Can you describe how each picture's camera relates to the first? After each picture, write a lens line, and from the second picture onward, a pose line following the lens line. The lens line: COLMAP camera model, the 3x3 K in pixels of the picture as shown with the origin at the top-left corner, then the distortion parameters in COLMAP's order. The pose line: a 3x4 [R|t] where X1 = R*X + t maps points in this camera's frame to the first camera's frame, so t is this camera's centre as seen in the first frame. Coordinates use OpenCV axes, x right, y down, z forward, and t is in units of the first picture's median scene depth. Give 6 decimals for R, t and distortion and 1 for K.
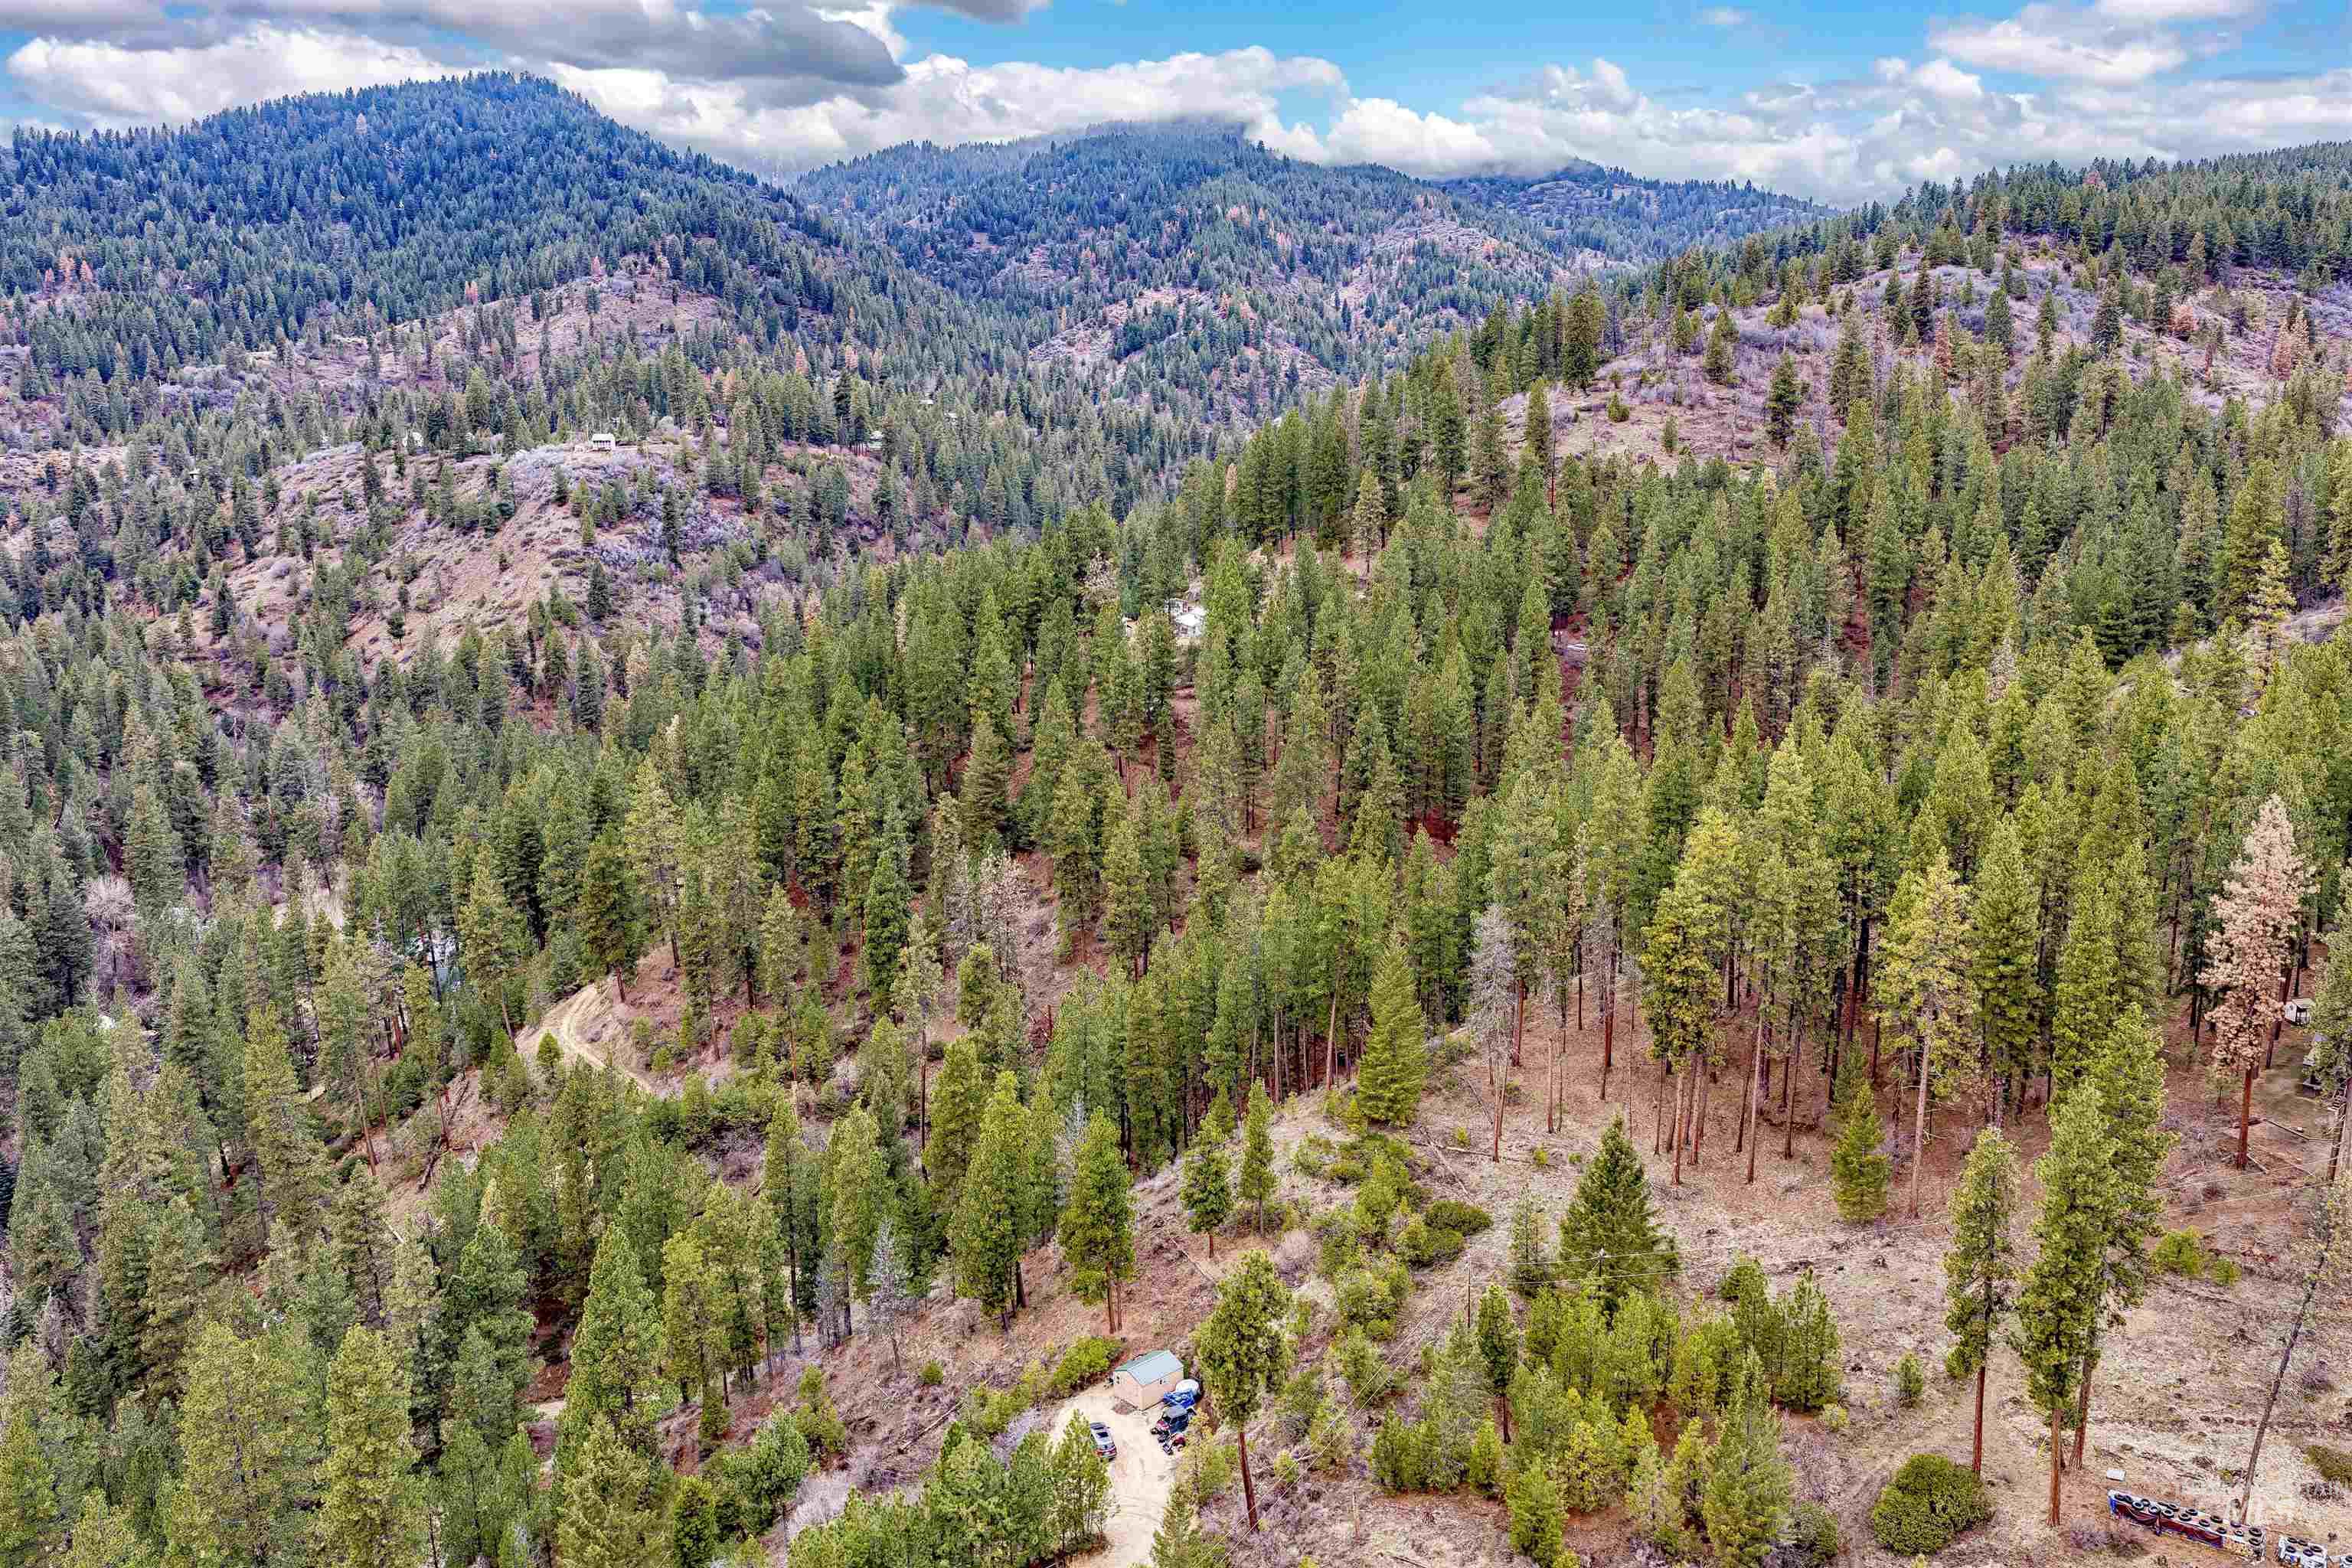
lens RADIAL K [[1941.0, 0, 1178.3], [0, 1941.0, 784.0], [0, 0, 1]] dist [0.012312, -0.019897]
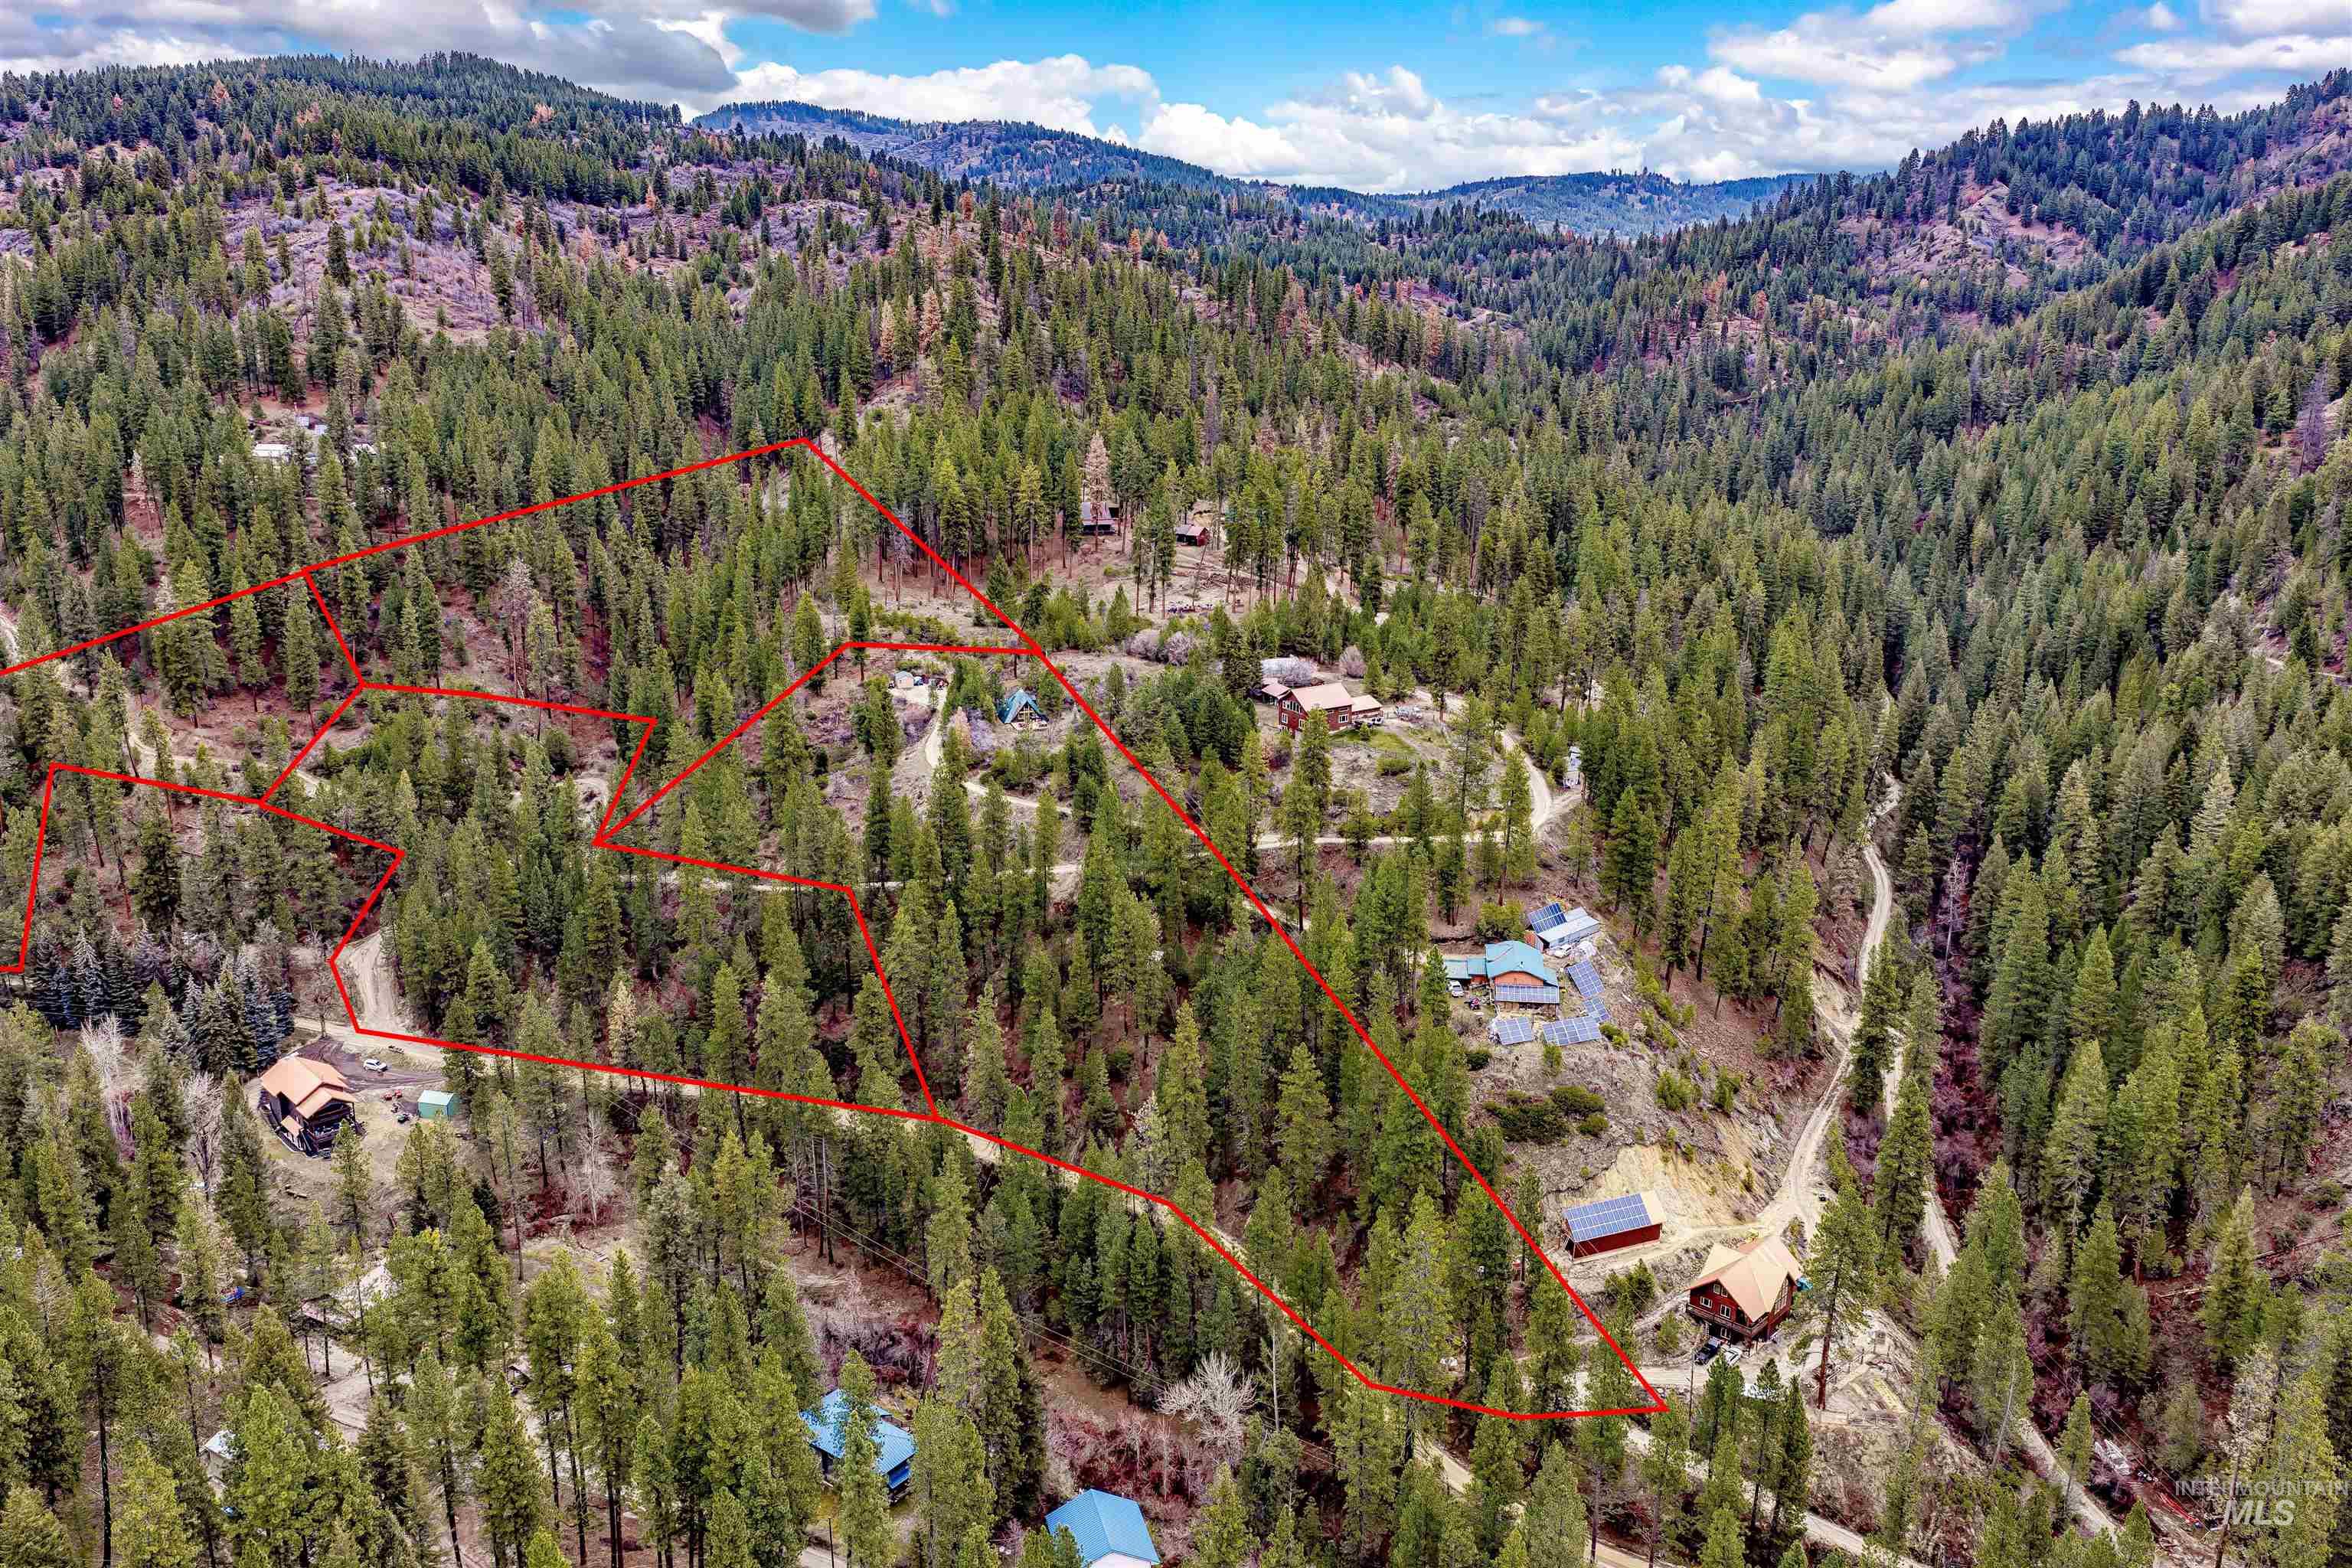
lens RADIAL K [[1941.0, 0, 1174.7], [0, 1941.0, 783.5], [0, 0, 1]] dist [0.012312, -0.019897]
pose [[0.486966, -0.229981, 0.842599, -0.508474], [0.167083, 0.971424, 0.168580, 0.012440], [-0.857291, 0.058691, 0.511476, -0.165796]]
